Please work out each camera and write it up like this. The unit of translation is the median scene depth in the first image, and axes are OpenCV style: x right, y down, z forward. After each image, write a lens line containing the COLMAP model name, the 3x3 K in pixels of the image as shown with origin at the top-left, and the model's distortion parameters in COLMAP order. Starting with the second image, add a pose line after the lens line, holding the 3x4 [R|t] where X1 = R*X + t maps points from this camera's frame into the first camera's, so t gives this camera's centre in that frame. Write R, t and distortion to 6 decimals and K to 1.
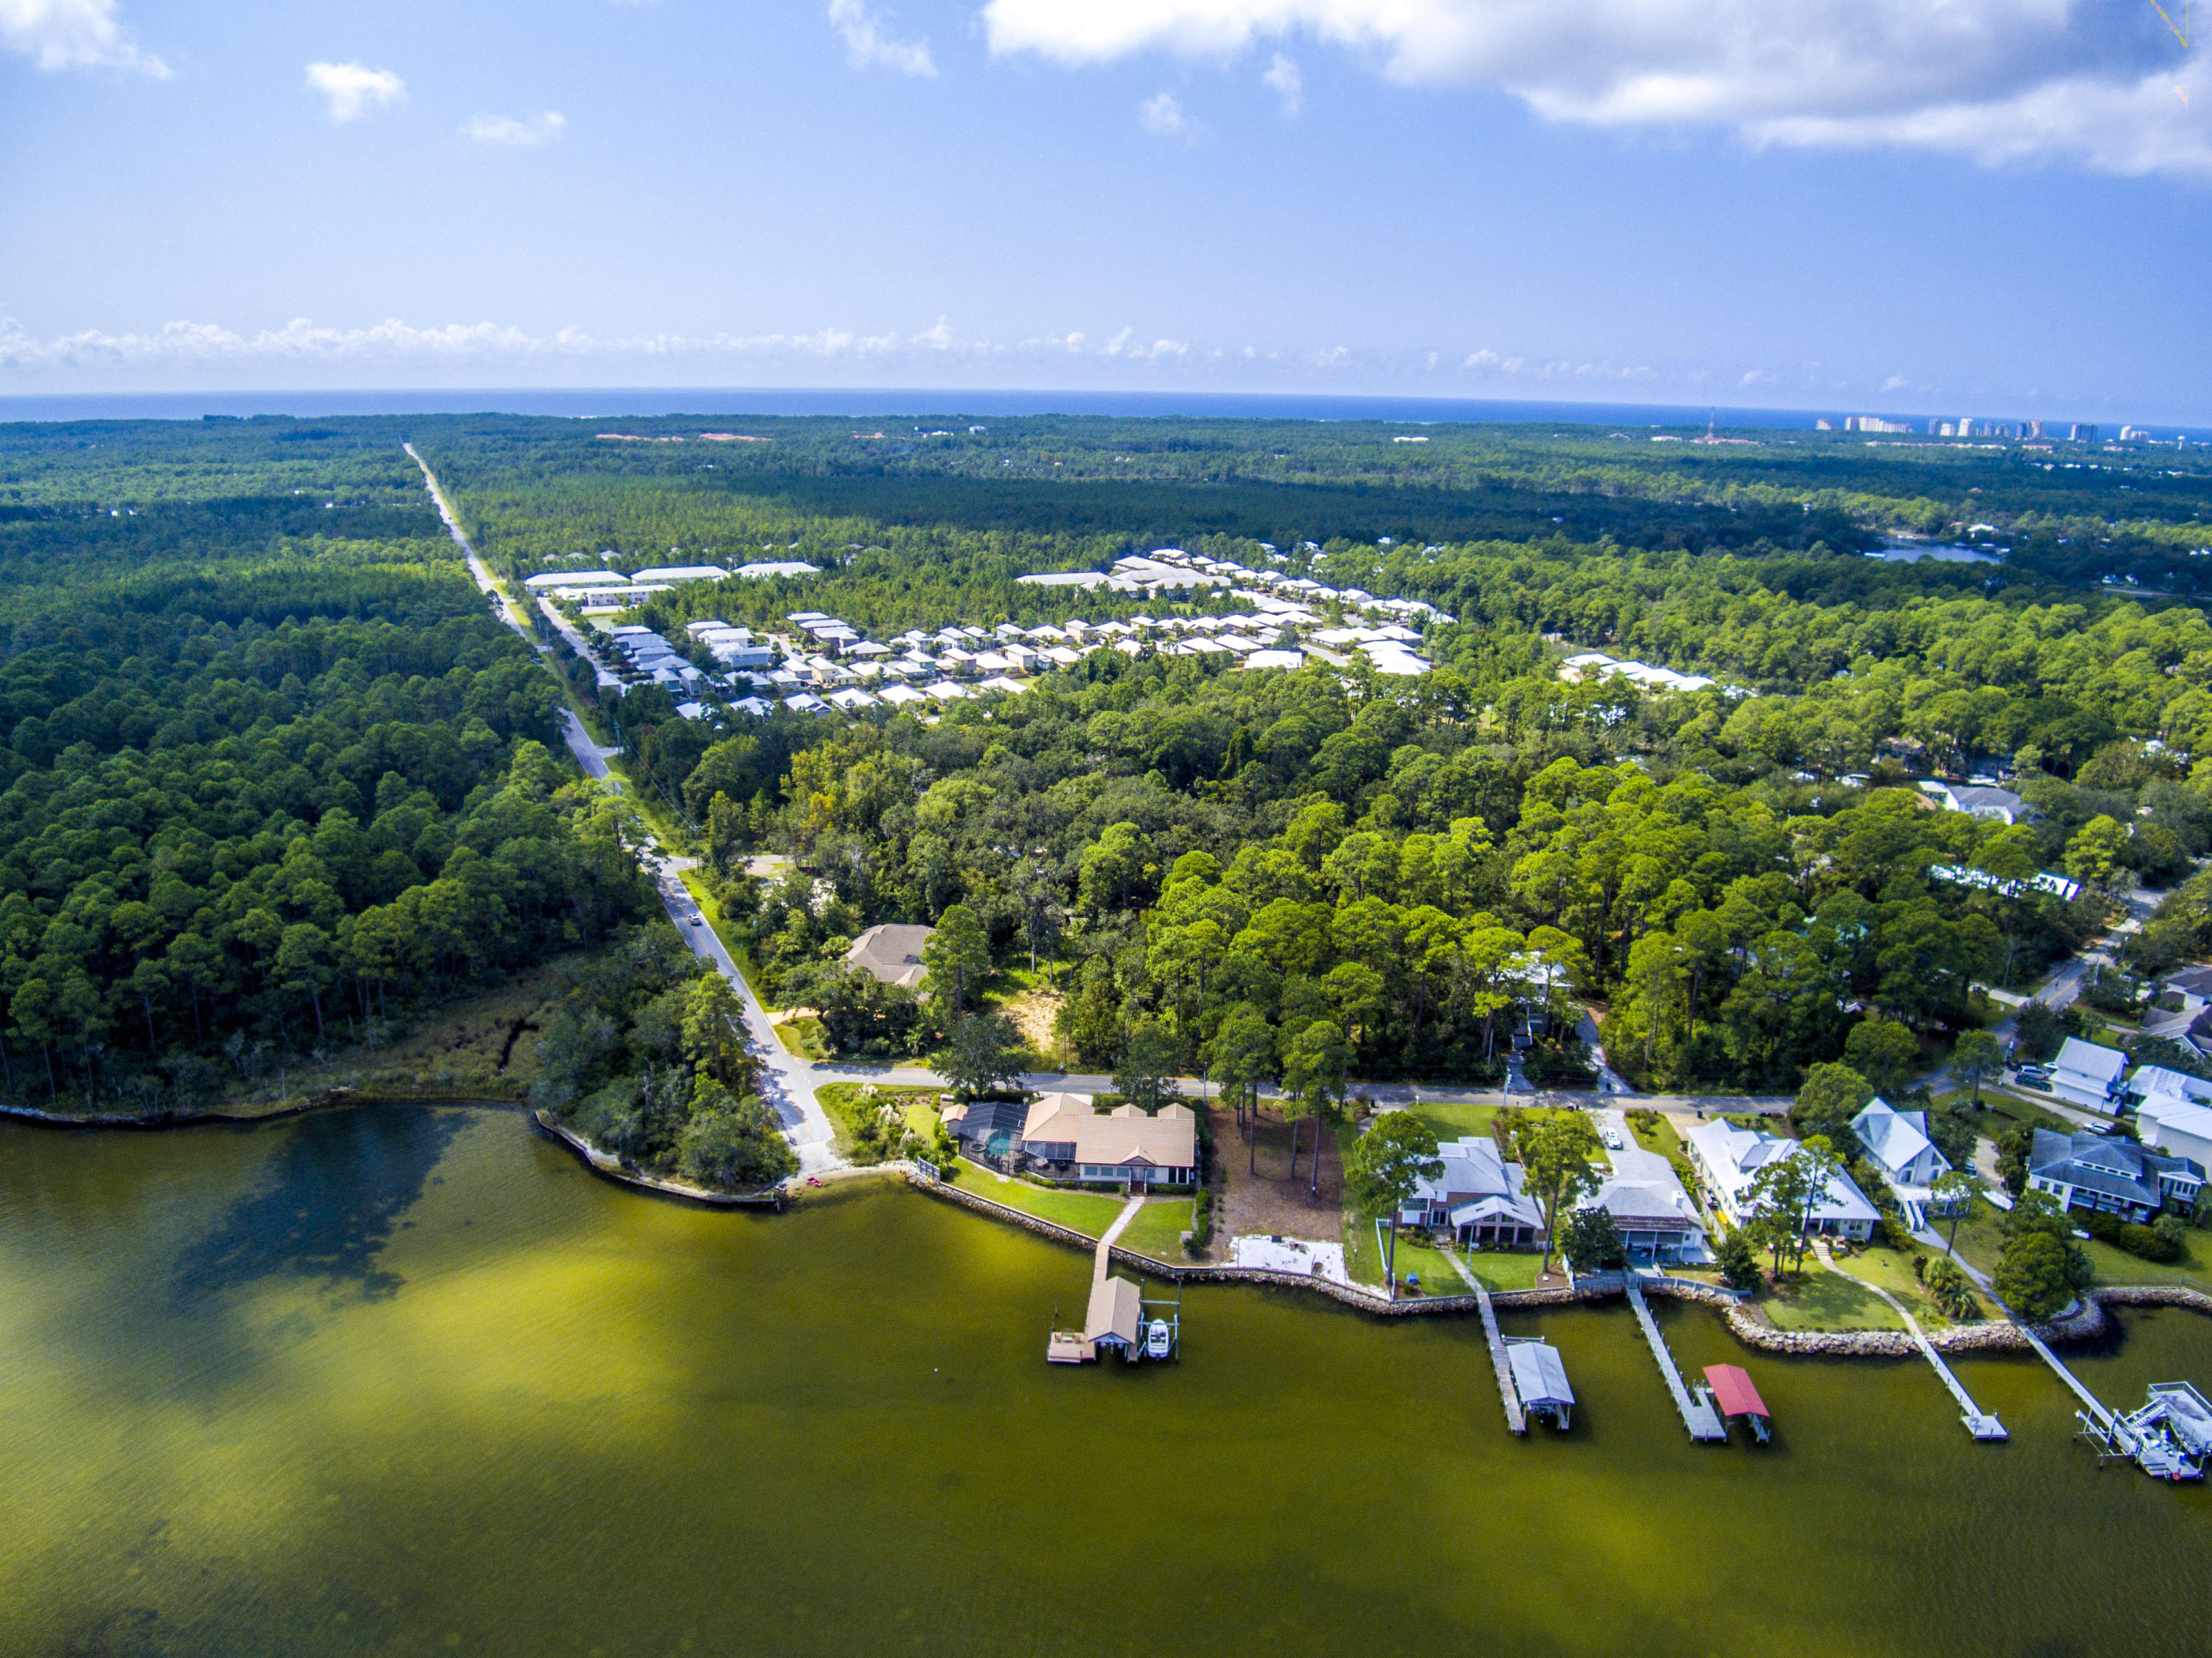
lens RADIAL K [[1479.1, 0, 1106.0], [0, 1479.1, 829.0], [0, 0, 1]] dist [-0.091754, 0.021934]
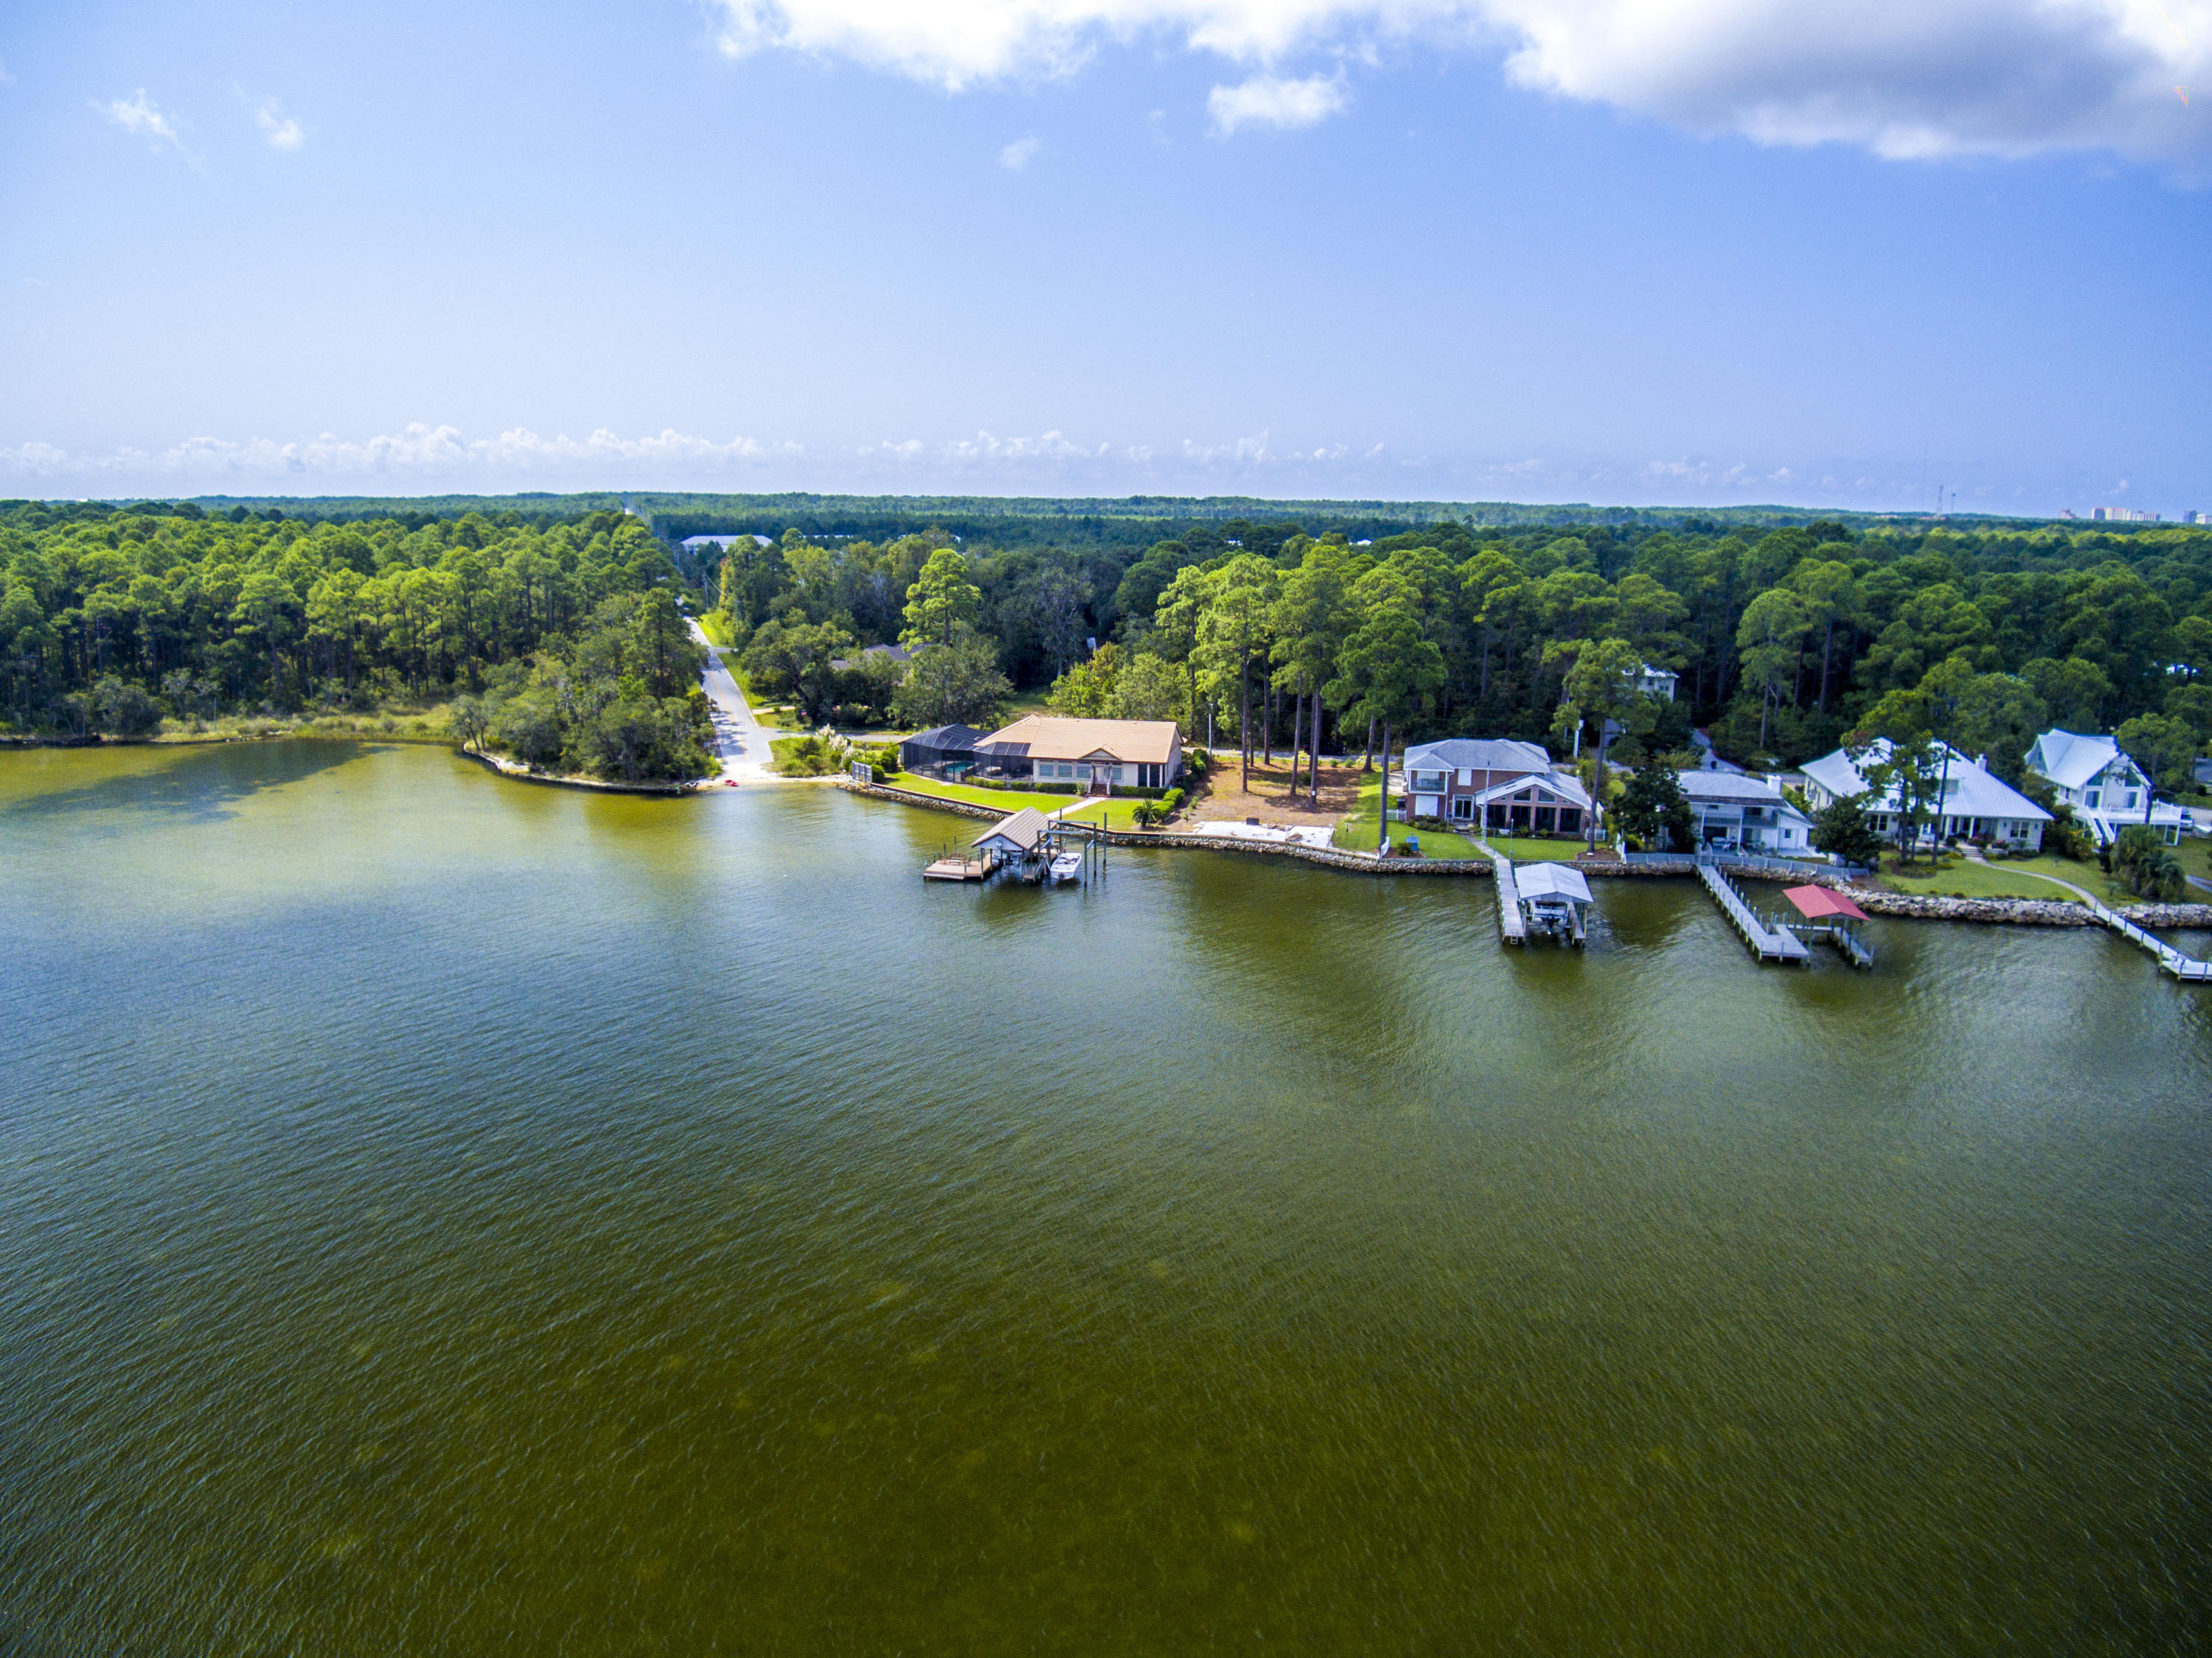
lens RADIAL K [[1479.1, 0, 1106.0], [0, 1479.1, 829.0], [0, 0, 1]] dist [-0.091754, 0.021934]
pose [[0.990728, 0.029915, -0.132528, 0.090627], [-0.039340, 0.996835, -0.069084, 0.215829], [0.130042, 0.073657, 0.988769, 0.120294]]
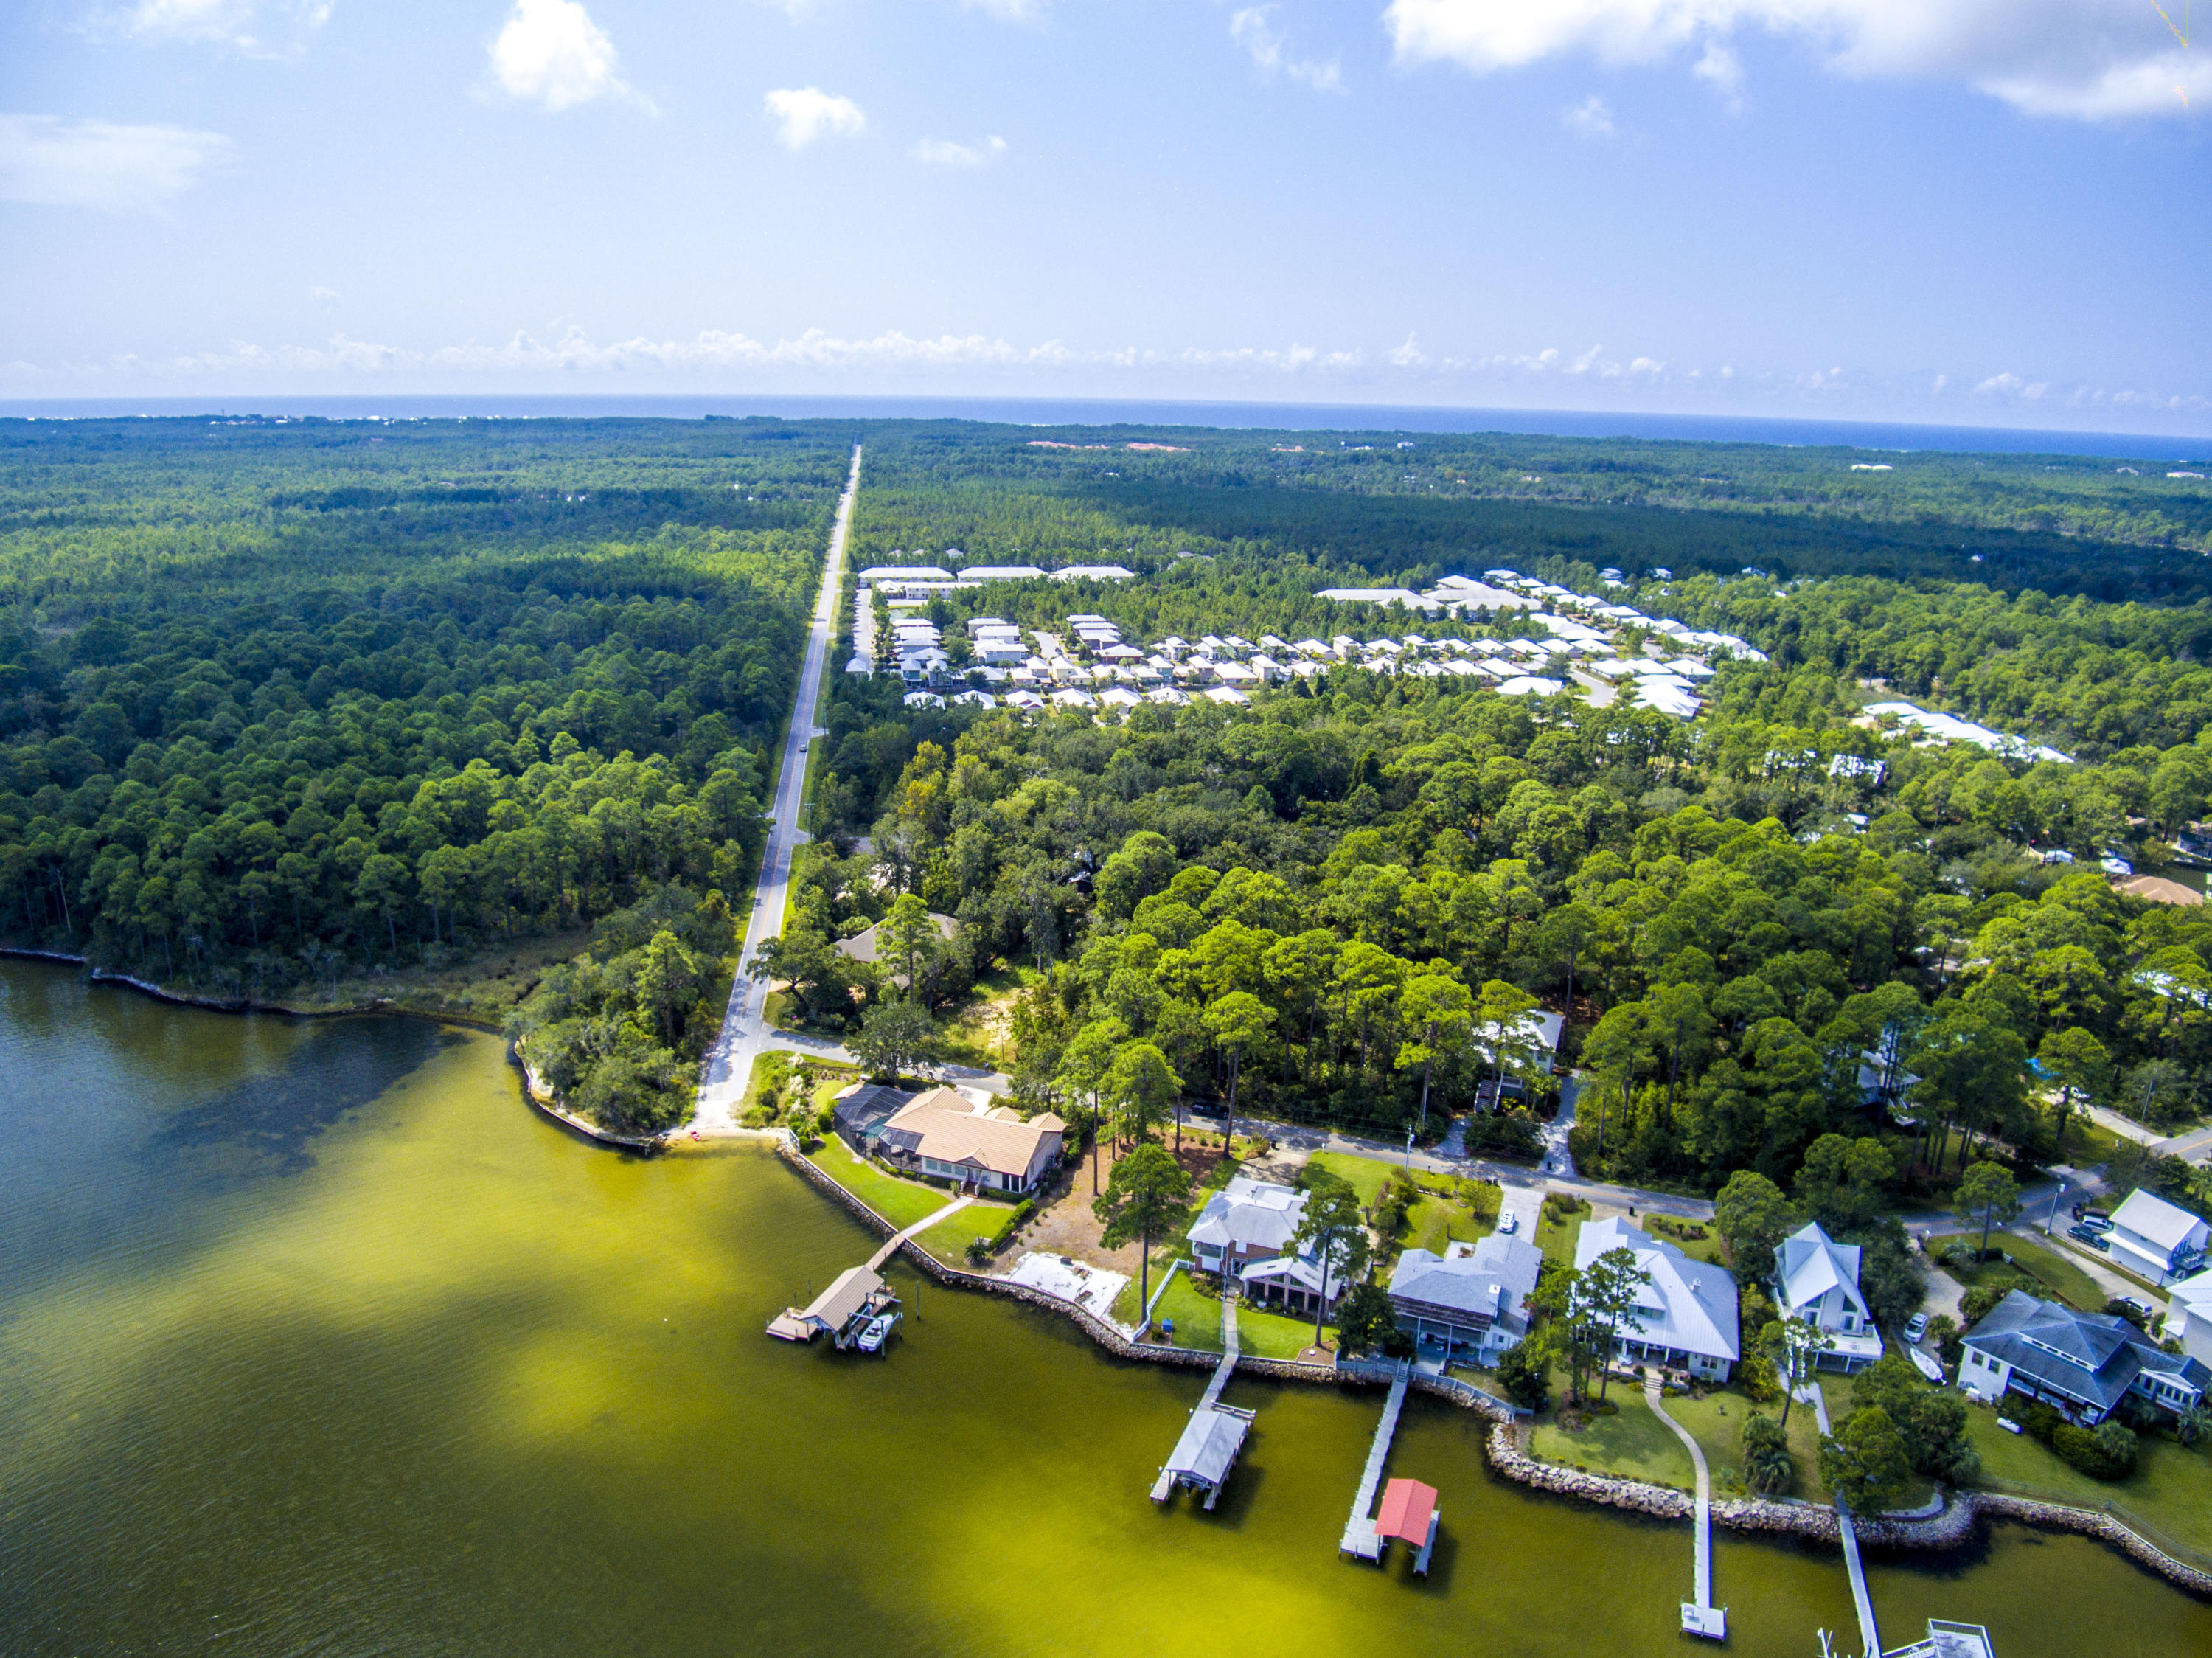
lens RADIAL K [[1479.1, 0, 1106.0], [0, 1479.1, 829.0], [0, 0, 1]] dist [-0.091754, 0.021934]
pose [[0.954724, 0.085293, -0.285003, 0.247413], [-0.088020, 0.996113, 0.003254, -0.006367], [0.284173, 0.021979, 0.958521, 0.045293]]
